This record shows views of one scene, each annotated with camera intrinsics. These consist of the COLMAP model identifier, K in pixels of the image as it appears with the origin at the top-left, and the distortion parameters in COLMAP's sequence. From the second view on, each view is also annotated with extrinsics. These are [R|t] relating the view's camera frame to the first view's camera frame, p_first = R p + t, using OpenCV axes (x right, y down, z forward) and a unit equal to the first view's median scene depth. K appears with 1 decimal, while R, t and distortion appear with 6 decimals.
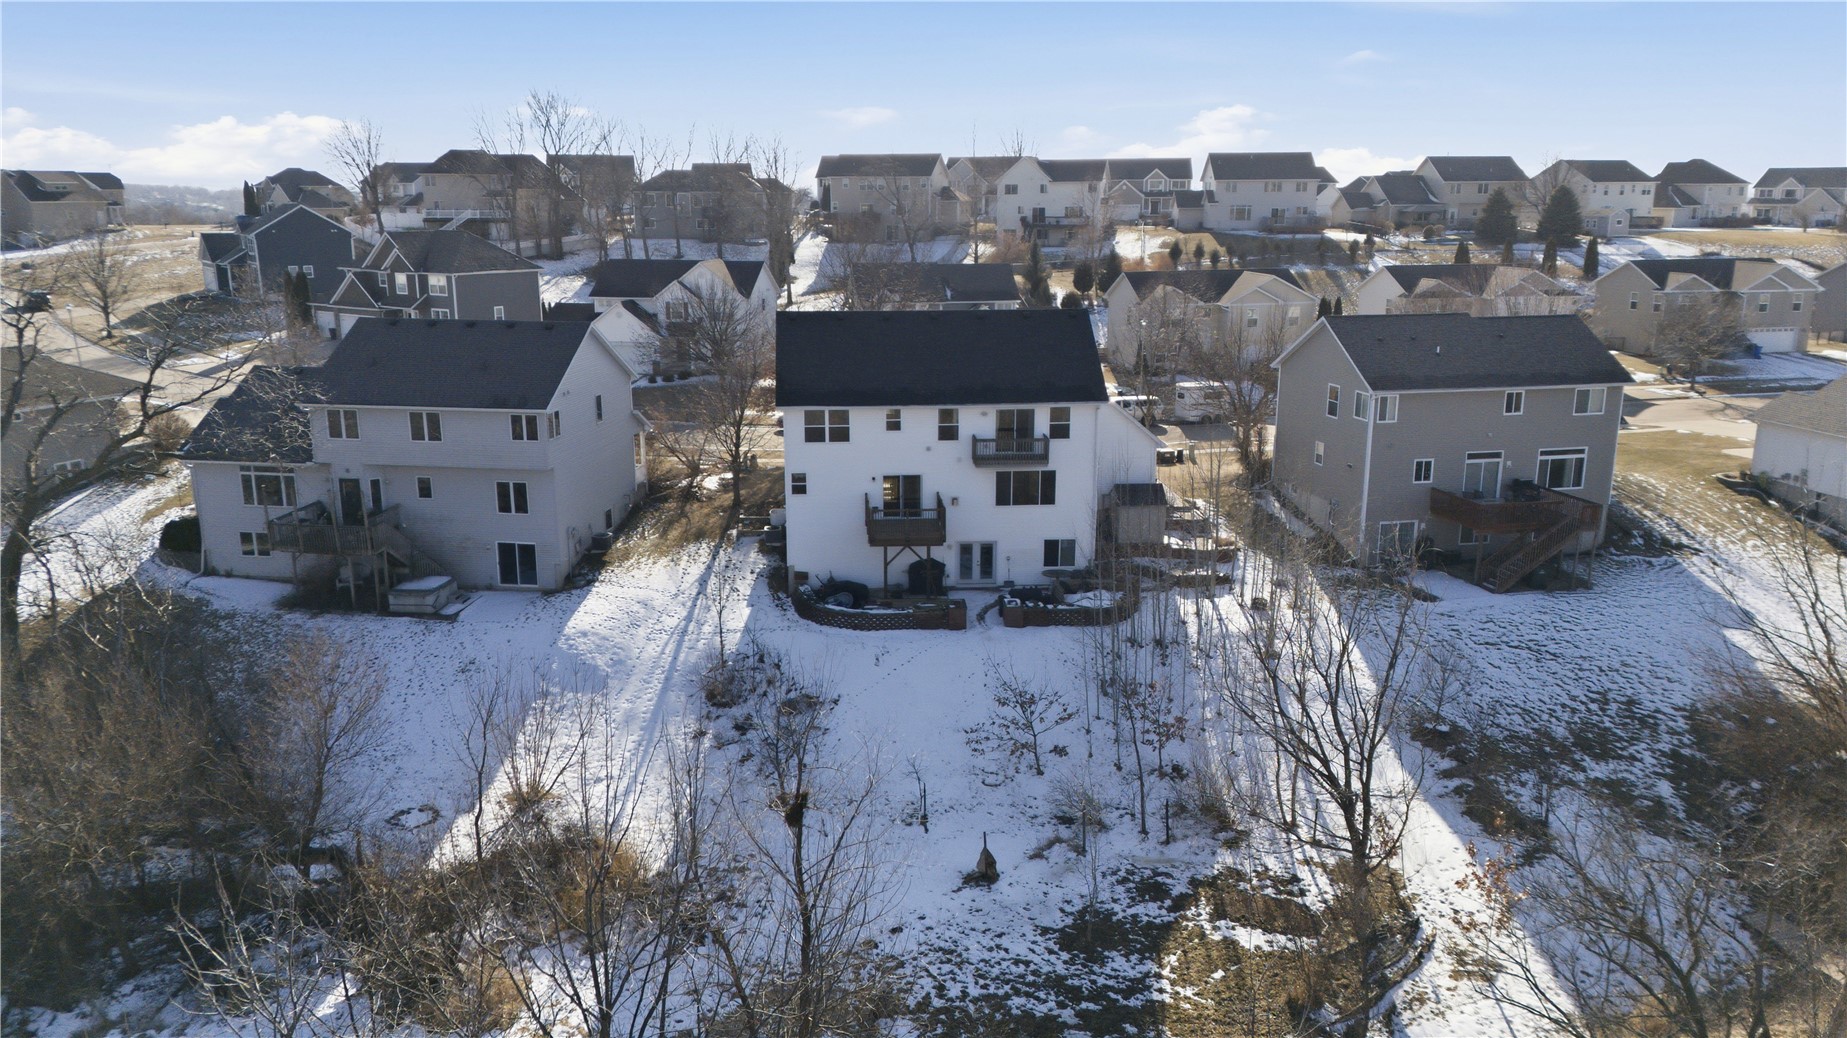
lens RADIAL K [[1329.3, 0, 923.5], [0, 1329.3, 519.0], [0, 0, 1]] dist [0.096463, -0.117870]
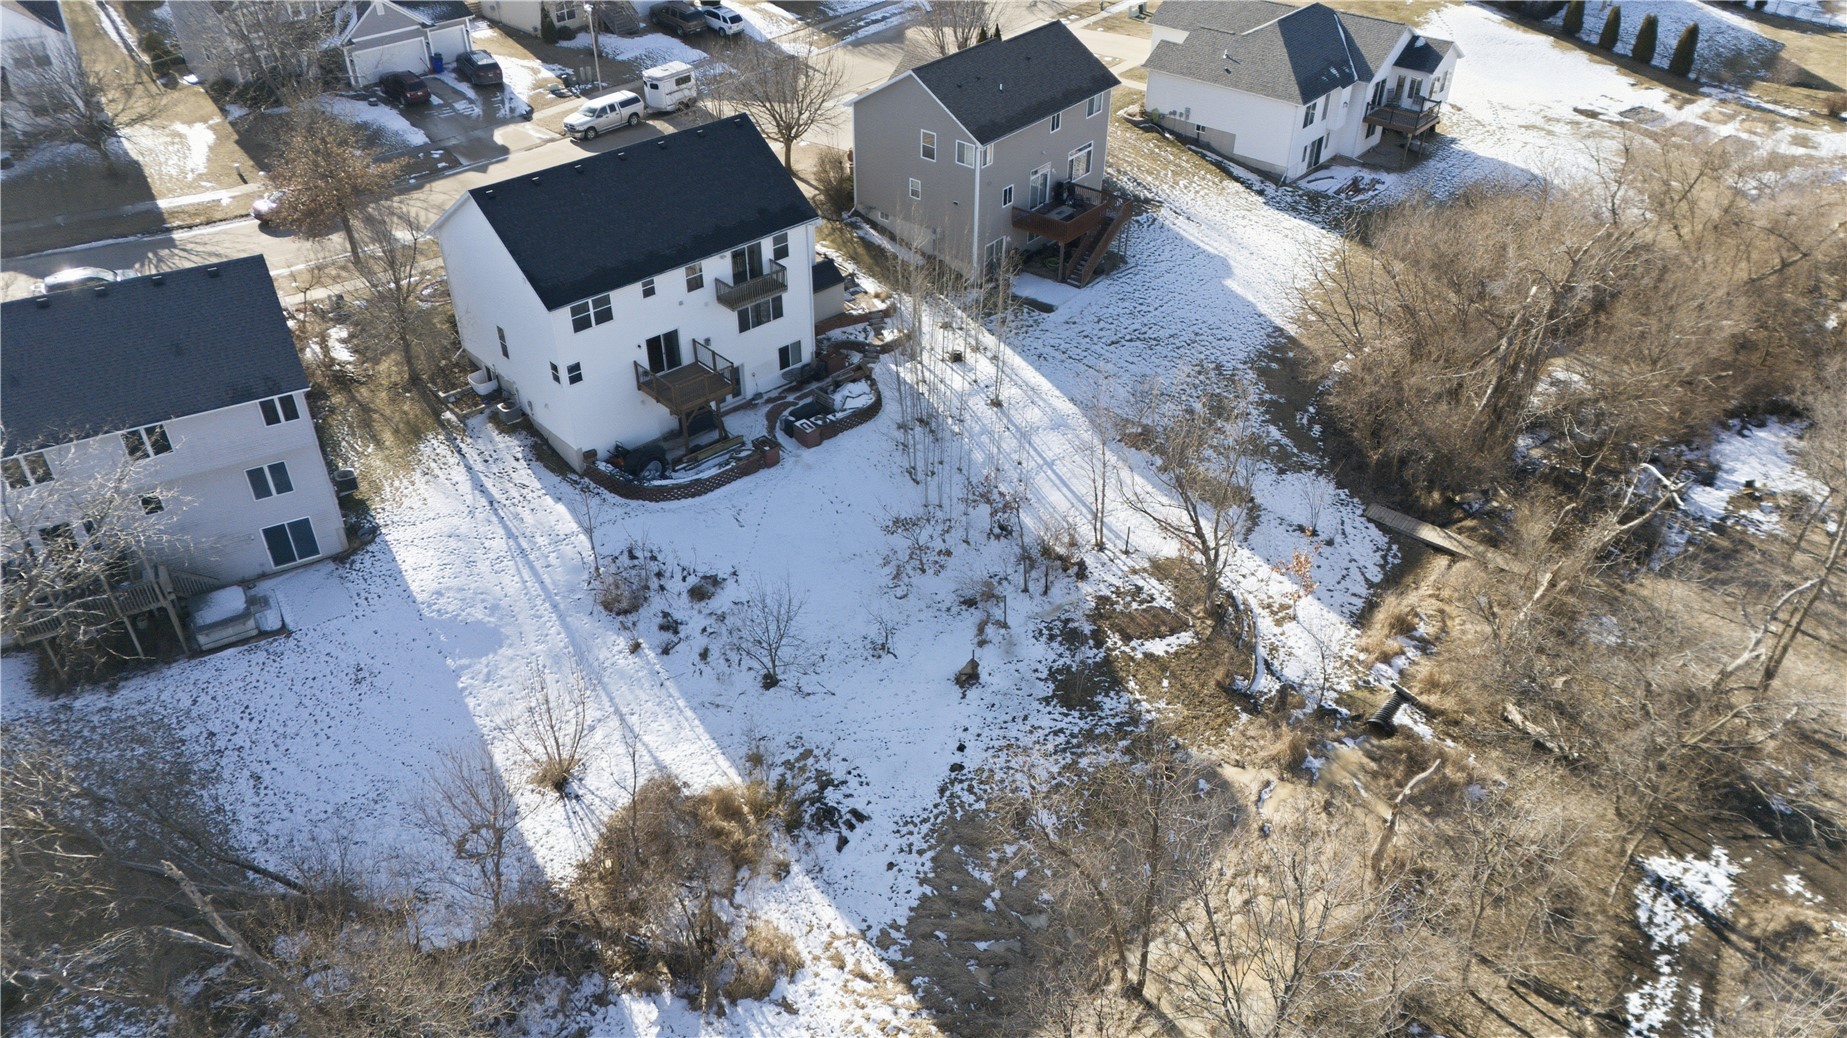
lens RADIAL K [[1341.3, 0, 923.5], [0, 1341.3, 519.0], [0, 0, 1]] dist [0.083732, -0.111470]
pose [[0.787332, -0.359097, 0.501156, -0.435719], [0.144351, 0.897642, 0.416414, -0.313375], [-0.599392, -0.255514, 0.758579, 0.046731]]
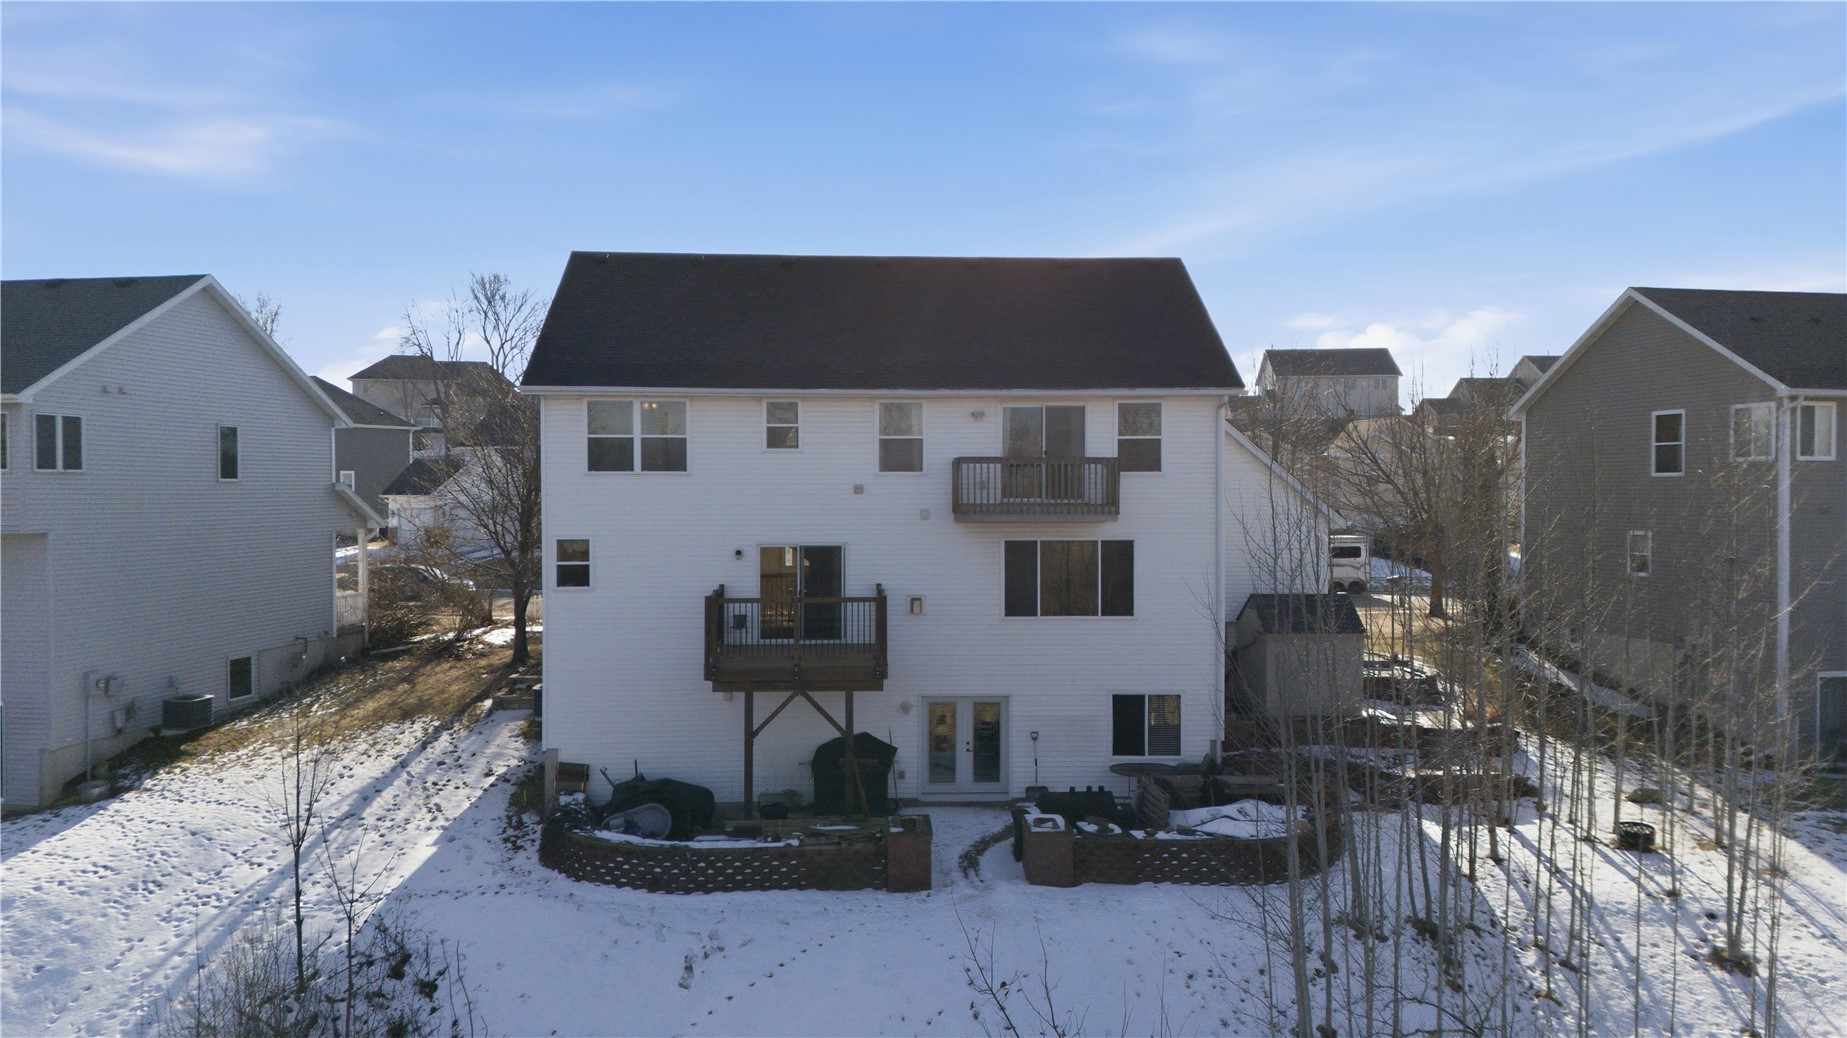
lens RADIAL K [[1329.3, 0, 923.5], [0, 1329.3, 519.0], [0, 0, 1]] dist [0.096463, -0.117870]
pose [[0.999778, -0.001670, -0.021013, 0.036598], [-0.002998, 0.975460, -0.220158, 0.059475], [0.020865, 0.220172, 0.975238, 0.552205]]
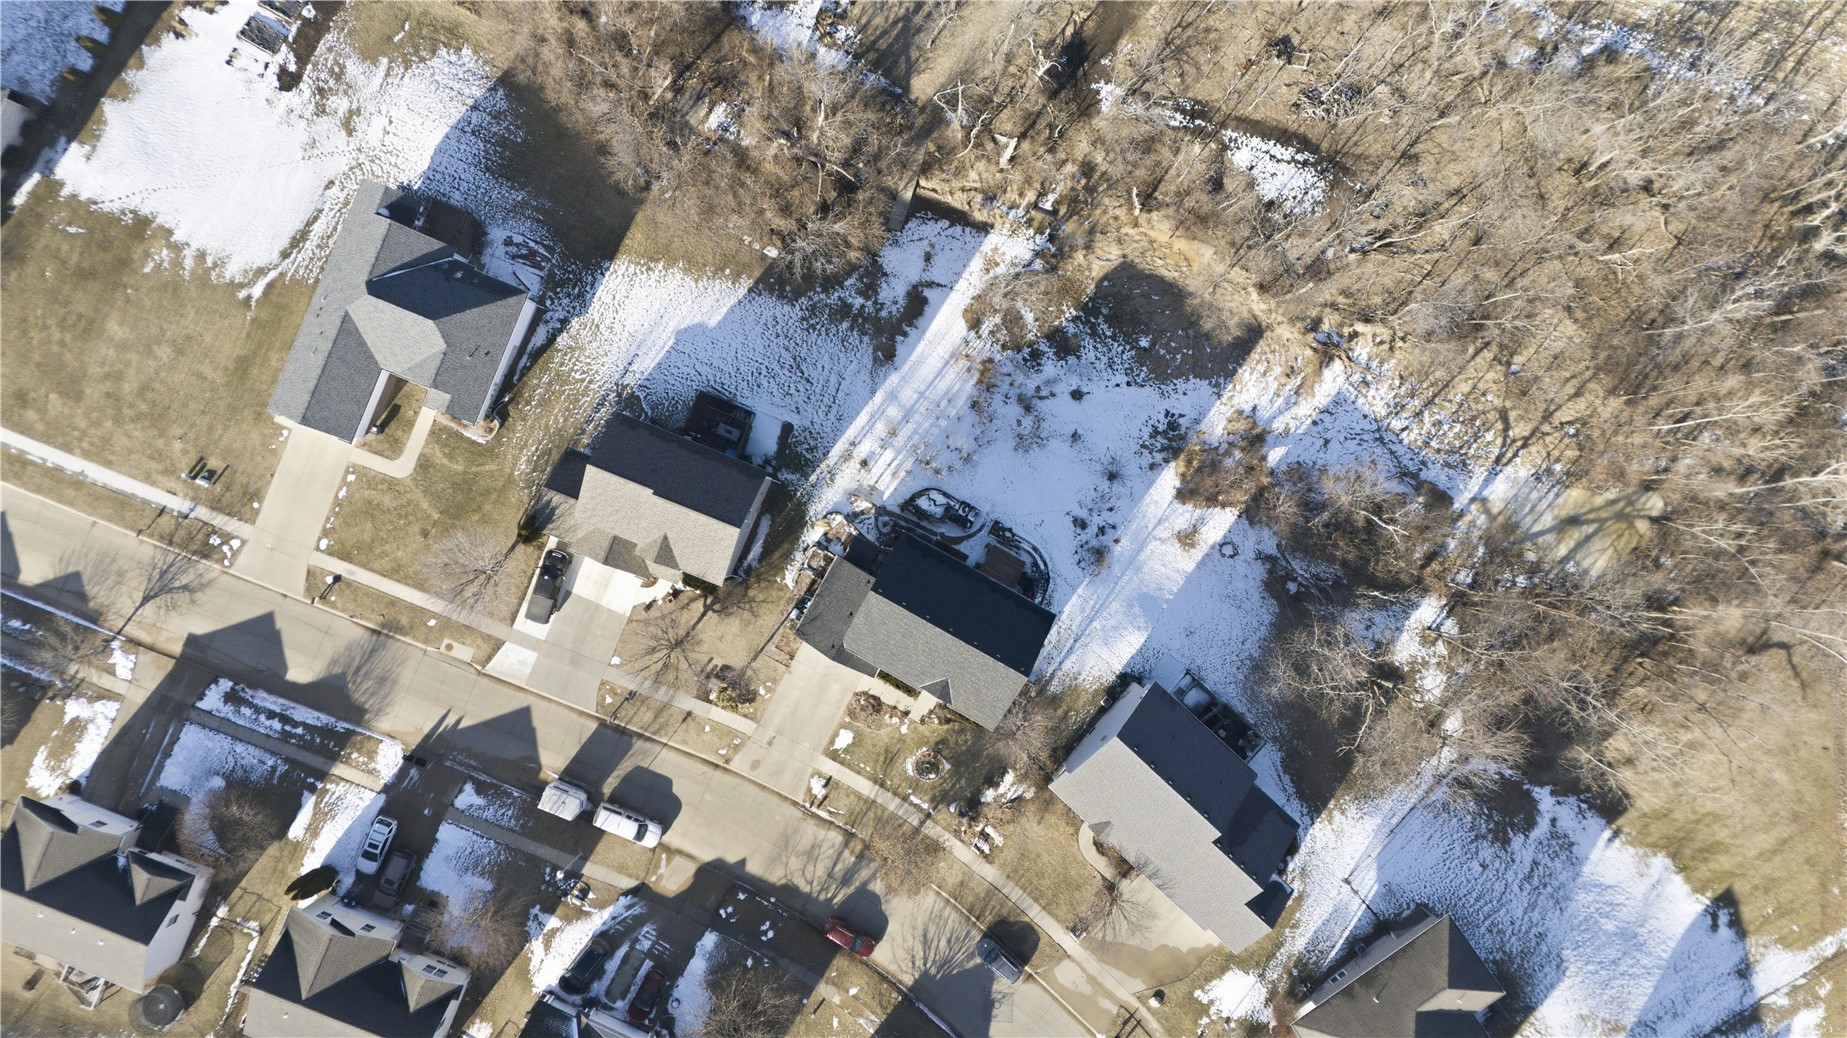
lens RADIAL K [[1329.3, 0, 923.5], [0, 1329.3, 519.0], [0, 0, 1]] dist [0.096463, -0.117870]
pose [[-0.830967, -0.556320, -0.001160, 0.126868], [0.130343, -0.196718, 0.971758, -1.920887], [-0.540836, 0.807348, 0.235978, 0.523927]]
